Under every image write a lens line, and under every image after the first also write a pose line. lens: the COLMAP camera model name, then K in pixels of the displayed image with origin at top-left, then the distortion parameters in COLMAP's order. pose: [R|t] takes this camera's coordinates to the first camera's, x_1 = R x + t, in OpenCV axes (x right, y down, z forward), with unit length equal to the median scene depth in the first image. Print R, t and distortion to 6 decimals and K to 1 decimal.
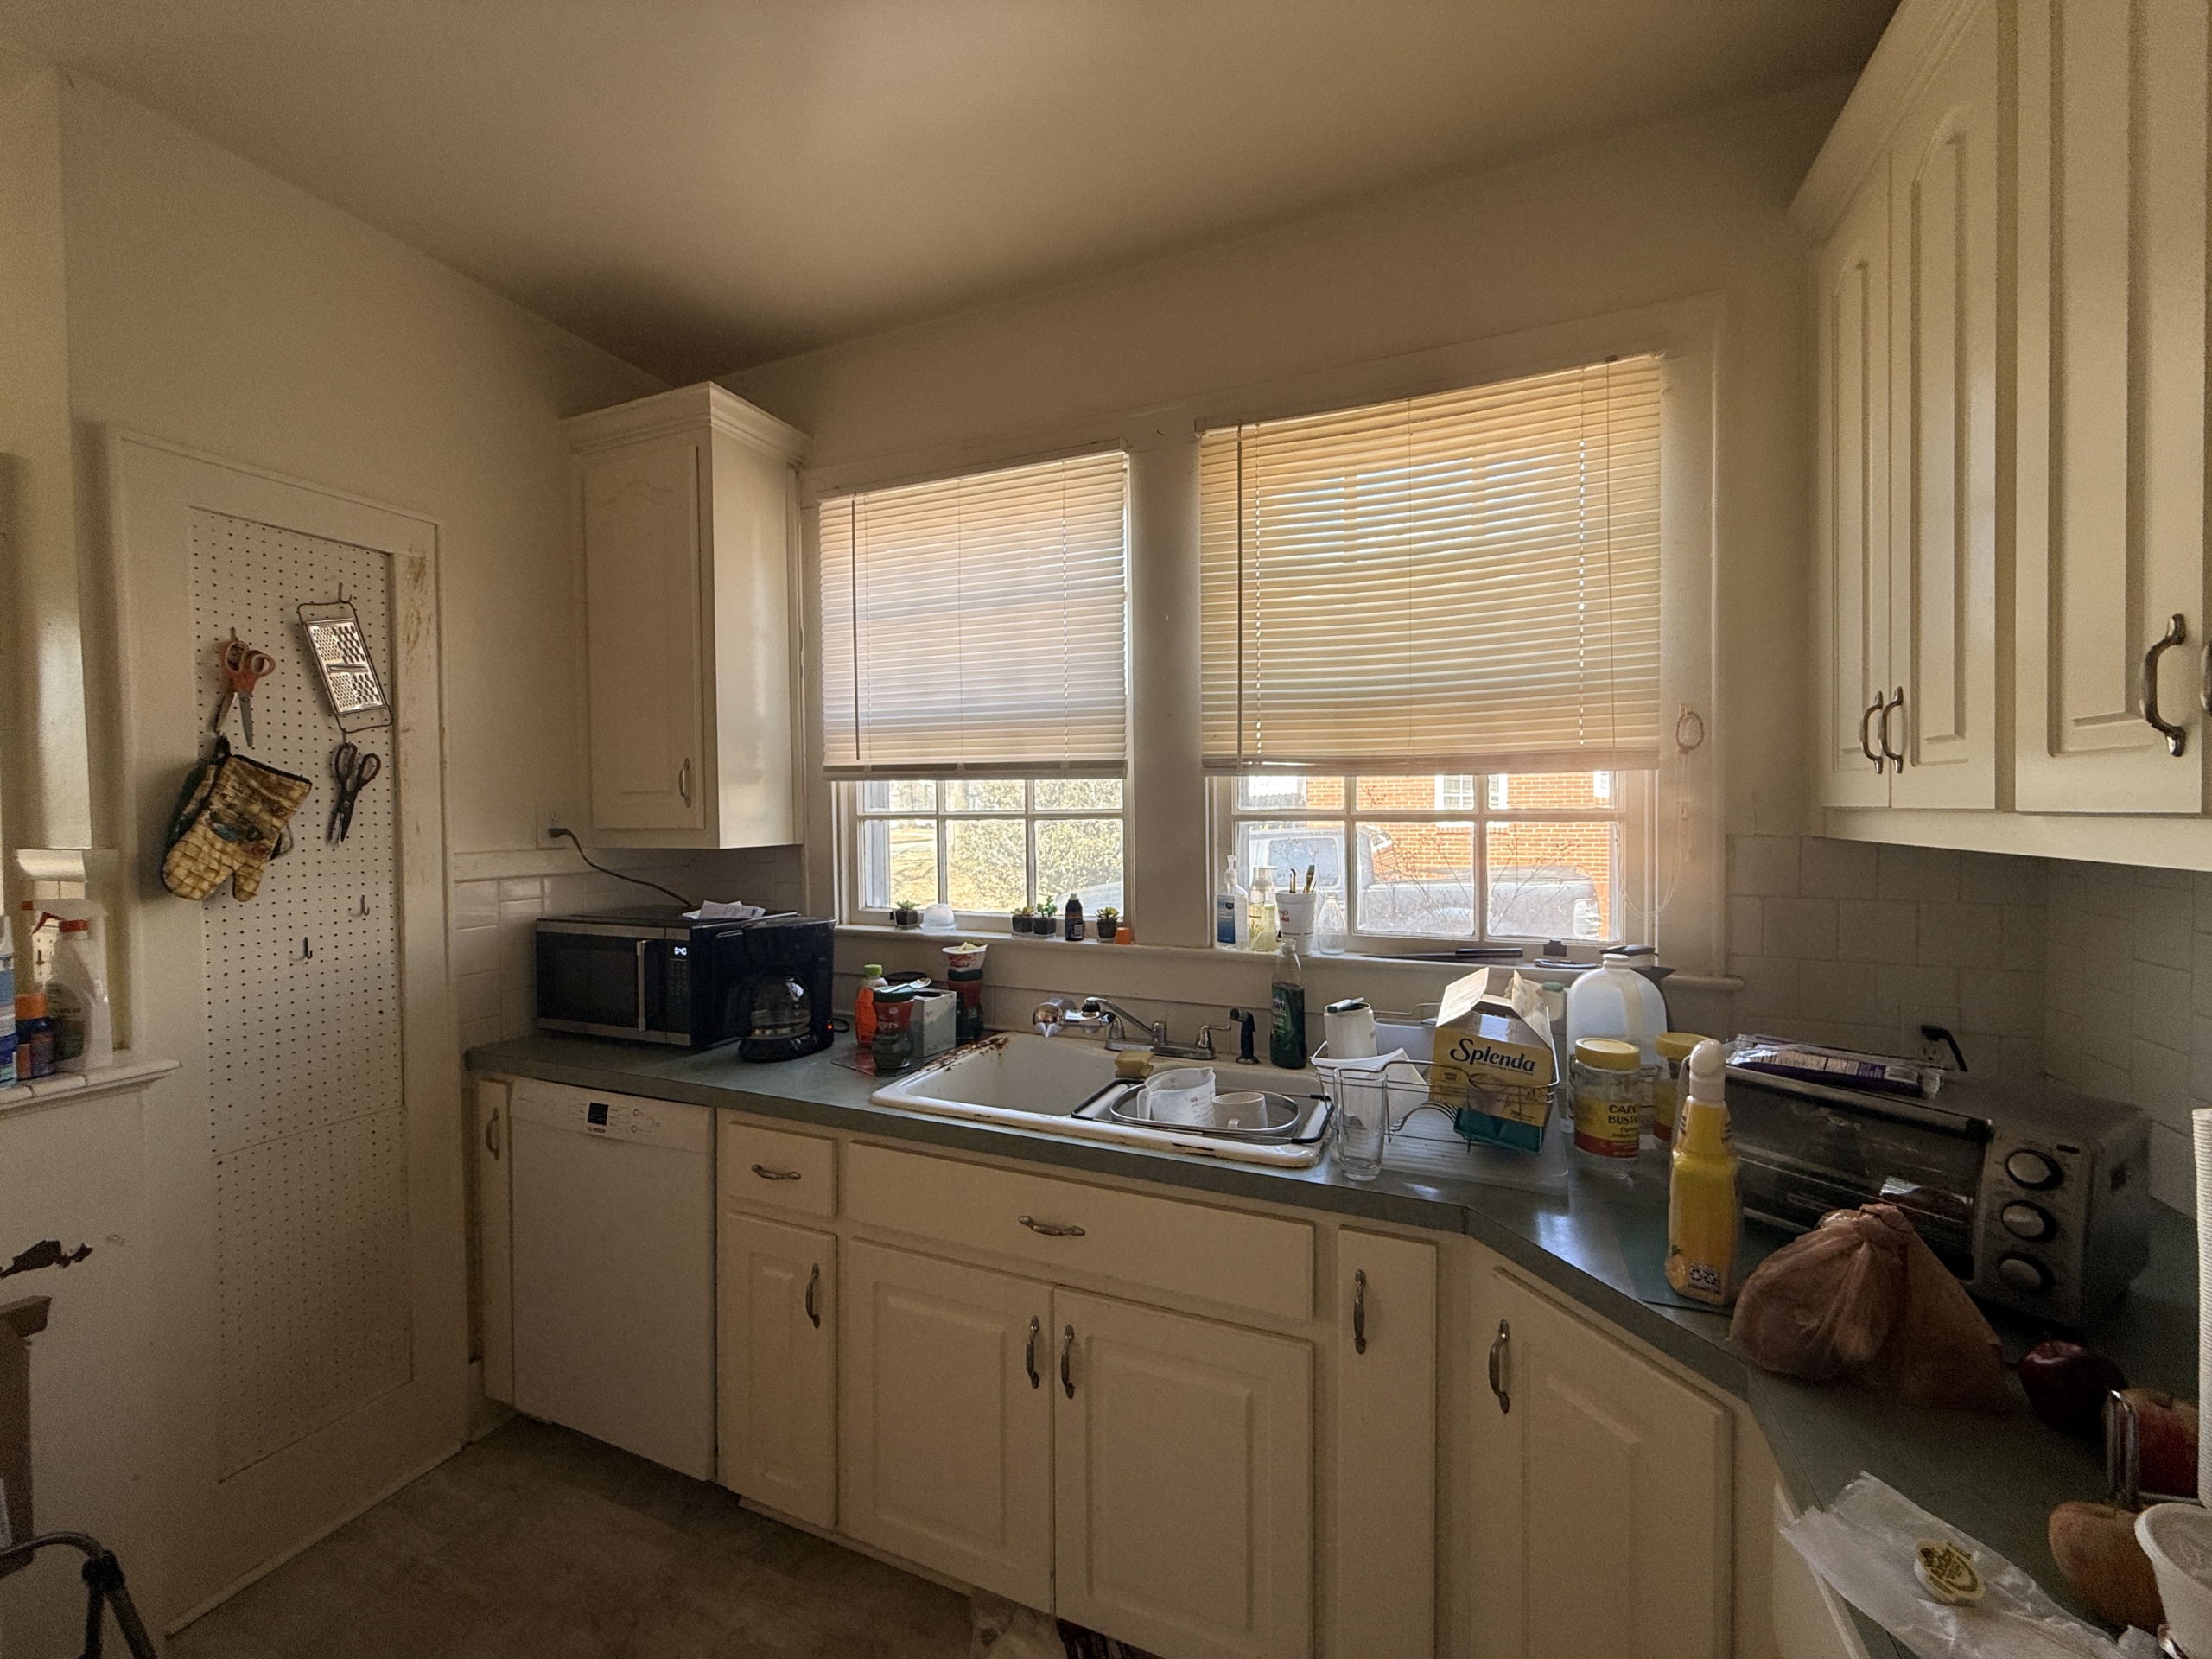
lens RADIAL K [[883.2, 0, 1106.0], [0, 883.2, 829.5], [0, 0, 1]] dist [0.001918, -0.000081]
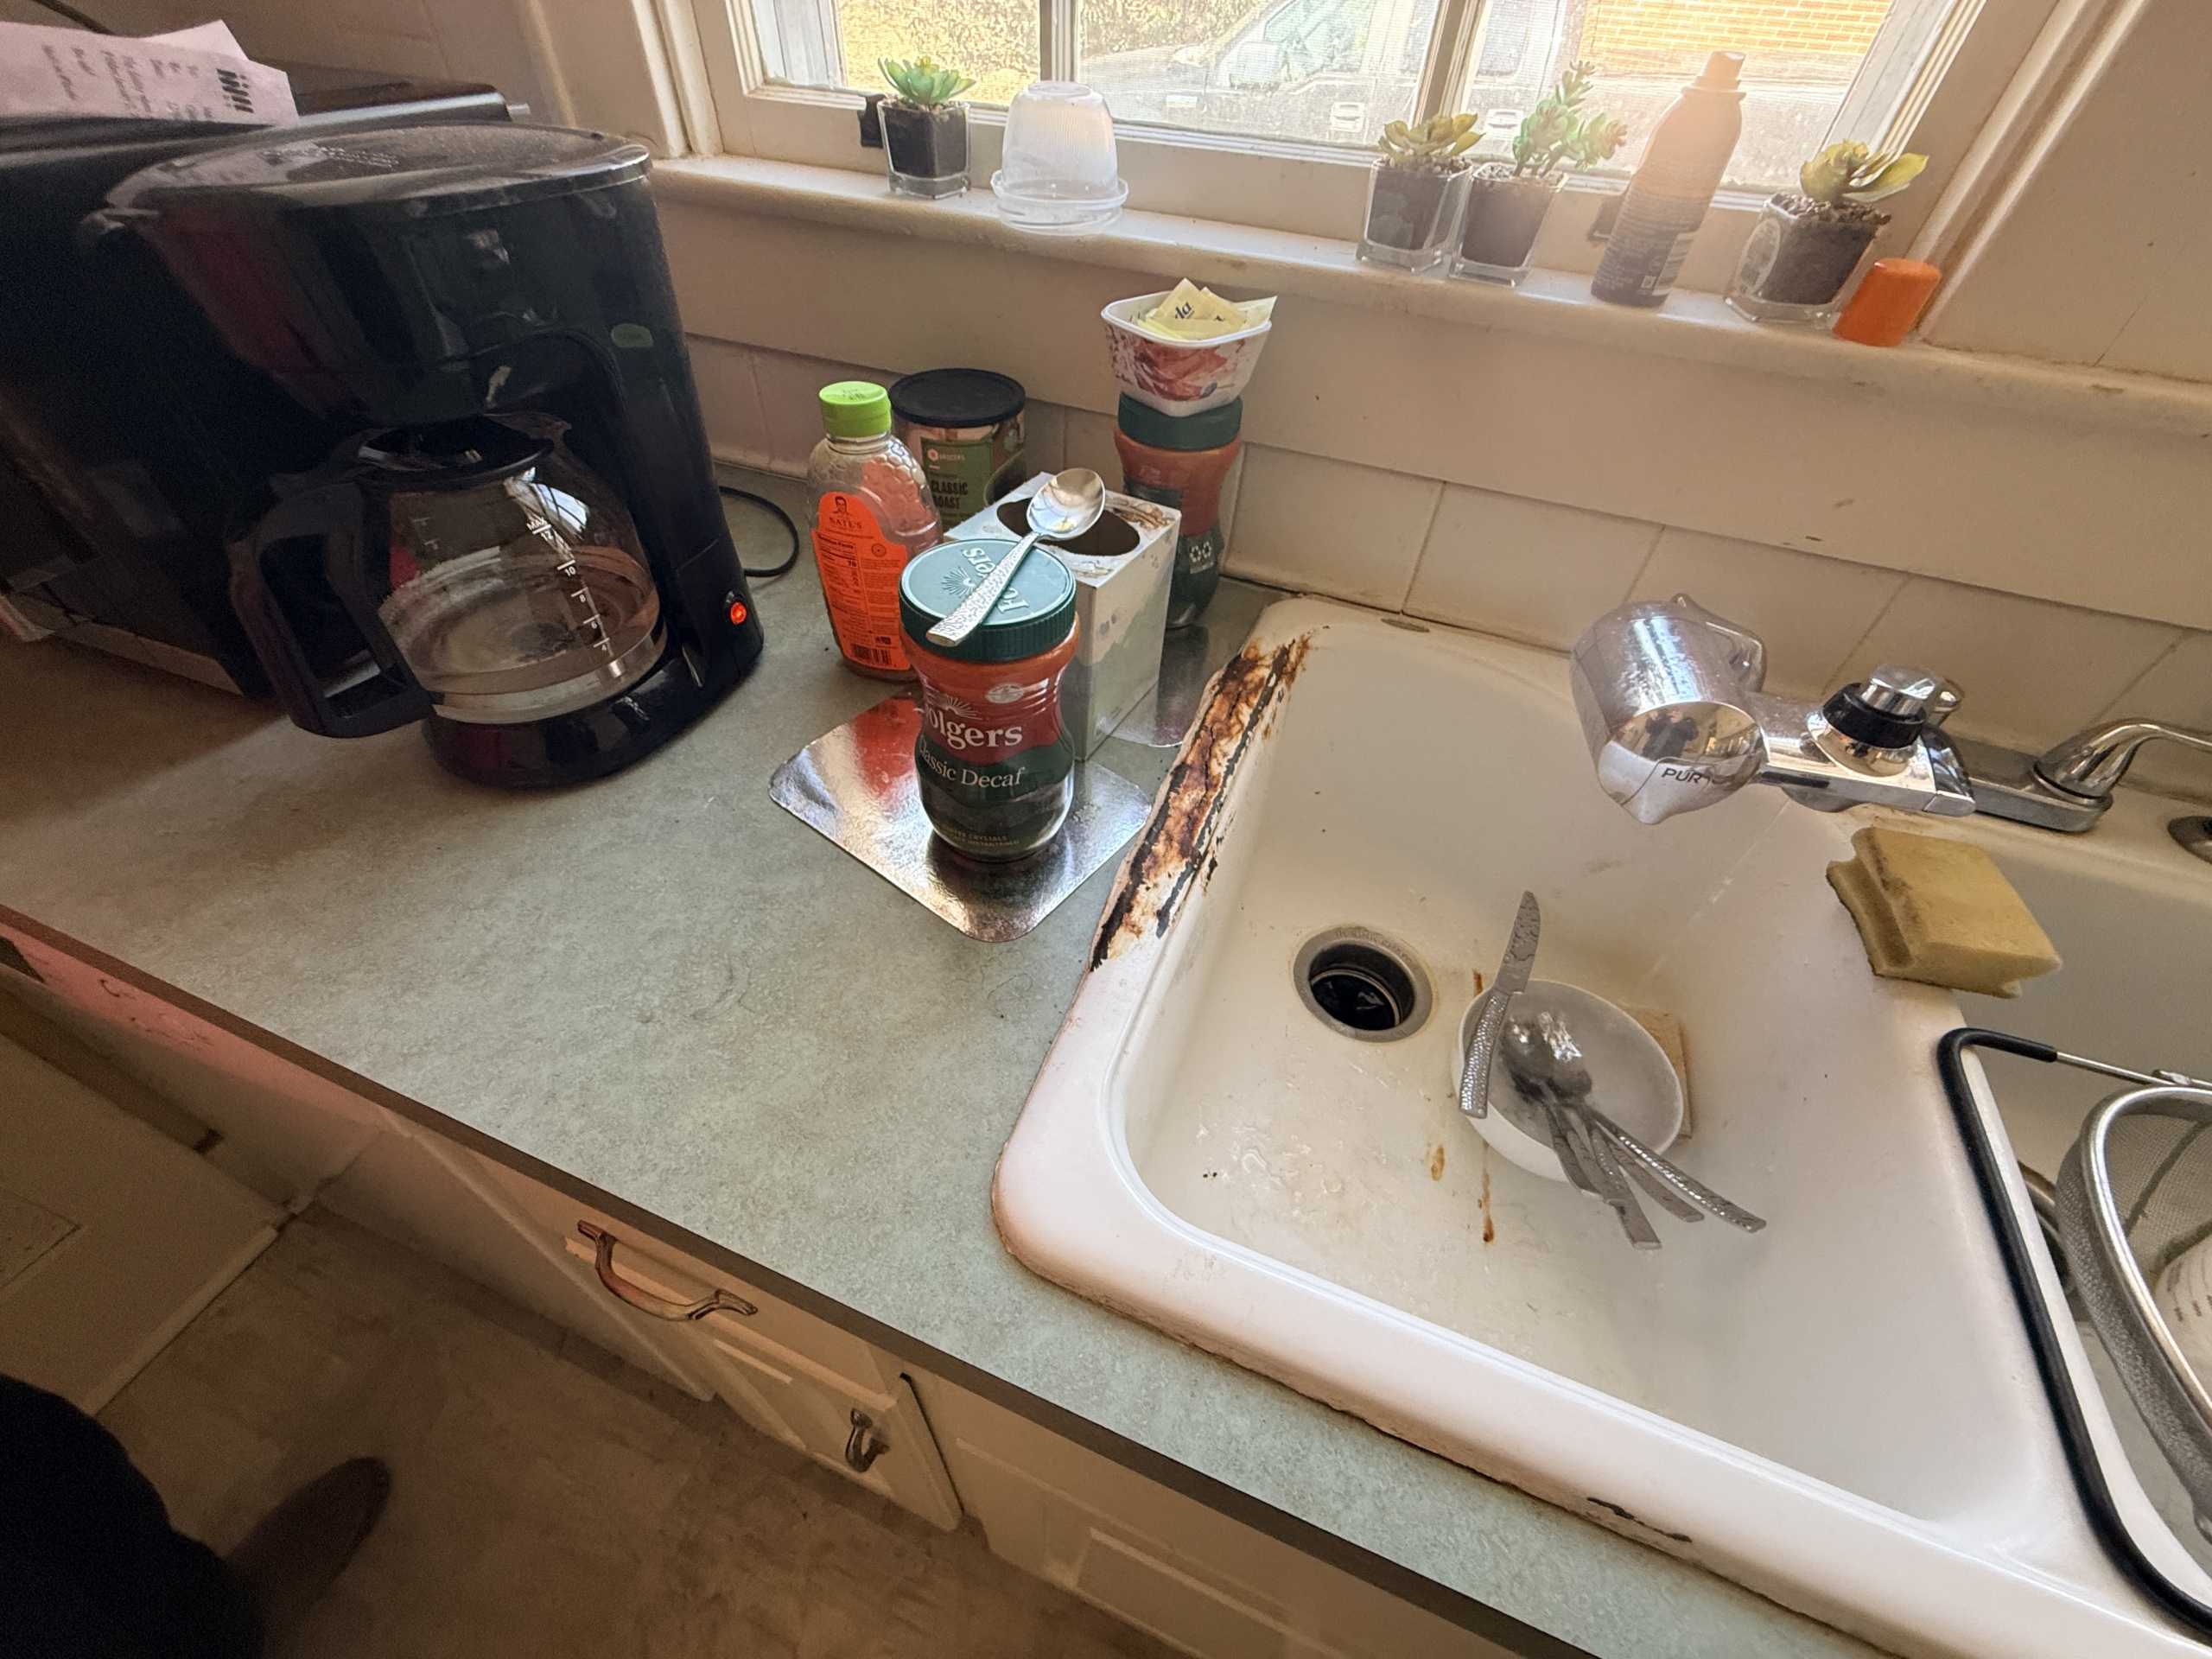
lens RADIAL K [[885.9, 0, 1100.8], [0, 885.9, 861.3], [0, 0, 1]] dist [0.001500, 0.000151]
pose [[0.998594, 0.023245, 0.047634, -0.193625], [-0.050055, 0.709138, 0.703291, 0.066716], [-0.017431, -0.704687, 0.709305, 0.695589]]
